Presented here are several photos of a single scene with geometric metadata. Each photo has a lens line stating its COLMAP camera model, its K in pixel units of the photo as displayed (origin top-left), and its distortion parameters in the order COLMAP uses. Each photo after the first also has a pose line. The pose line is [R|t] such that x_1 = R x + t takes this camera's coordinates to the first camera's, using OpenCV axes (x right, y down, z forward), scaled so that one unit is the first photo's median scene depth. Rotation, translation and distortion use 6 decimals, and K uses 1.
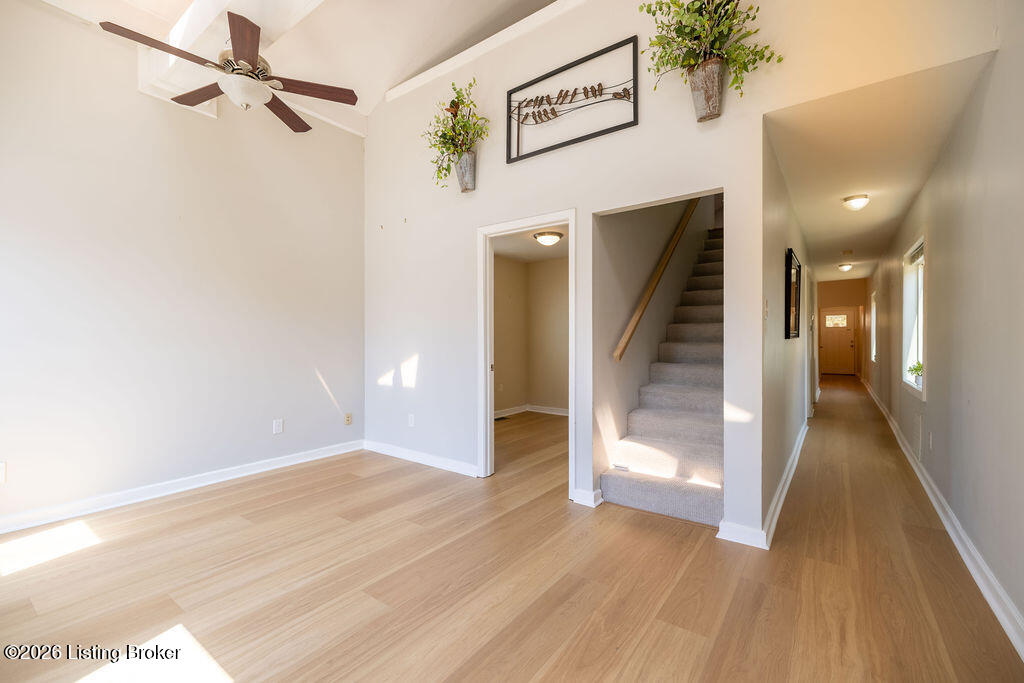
lens RADIAL K [[443.4, 0, 513.1], [0, 443.4, 342.3], [0, 0, 1]] dist [0.001556, 0.000646]
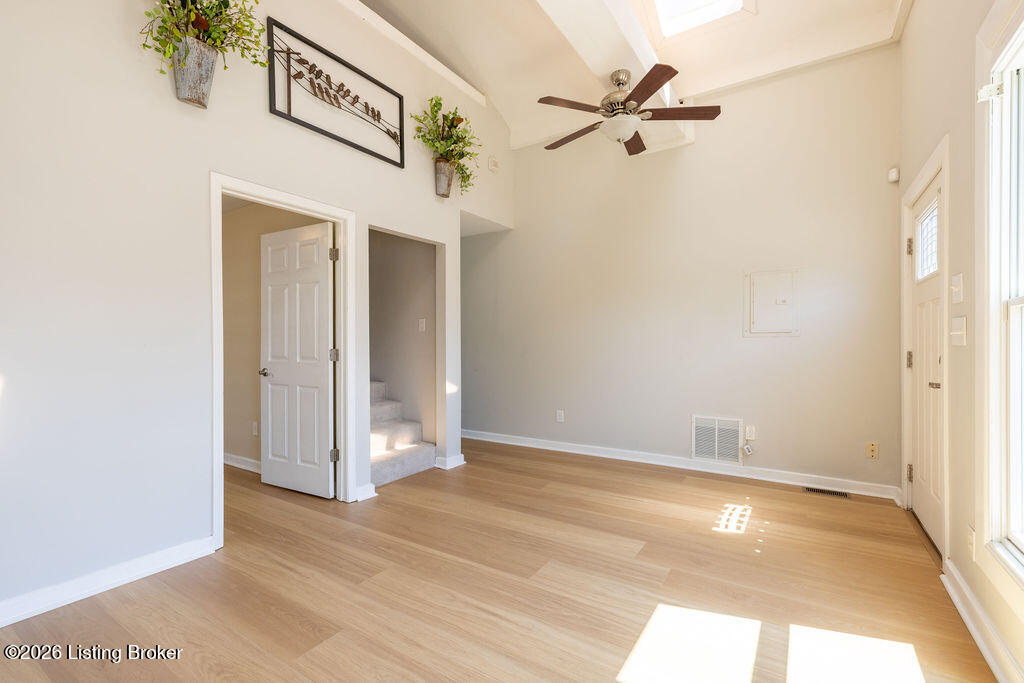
lens RADIAL K [[443.4, 0, 508.5], [0, 443.4, 345.5], [0, 0, 1]] dist [0.001556, 0.000646]
pose [[-0.048328, -0.006572, 0.998810, -0.938906], [0.006177, 0.999957, 0.006879, -0.002779], [-0.998812, 0.006502, -0.048285, 0.738262]]
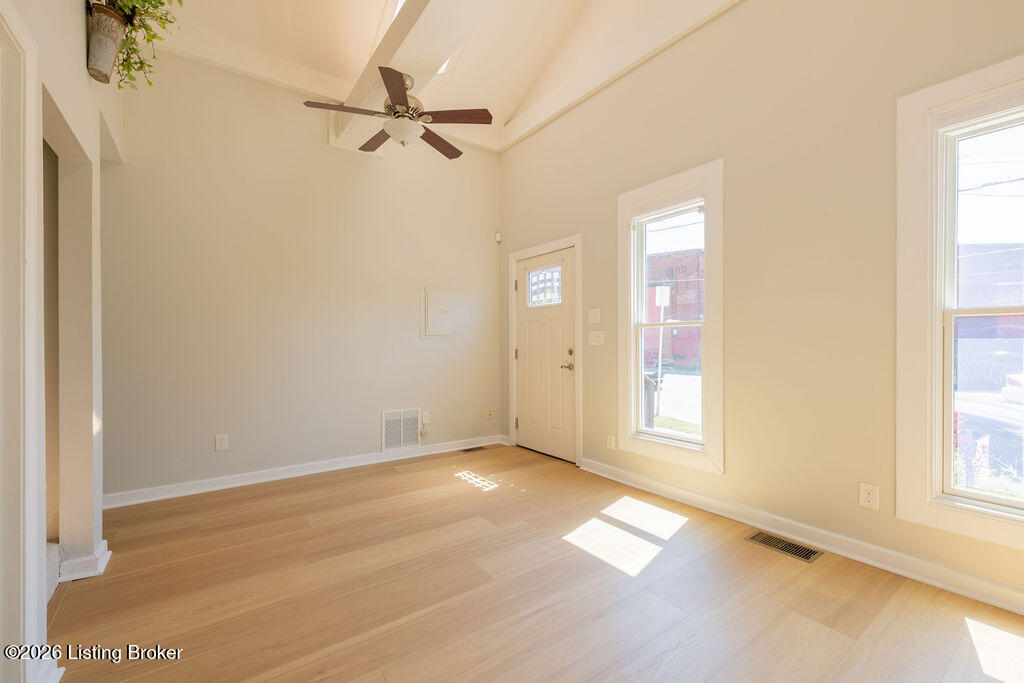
lens RADIAL K [[443.4, 0, 505.7], [0, 443.4, 342.1], [0, 0, 1]] dist [0.001556, 0.000646]
pose [[-0.950230, 0.001959, 0.311544, -0.470111], [0.002542, 0.999996, 0.001464, -0.004030], [-0.311540, 0.002183, -0.950230, 1.343457]]
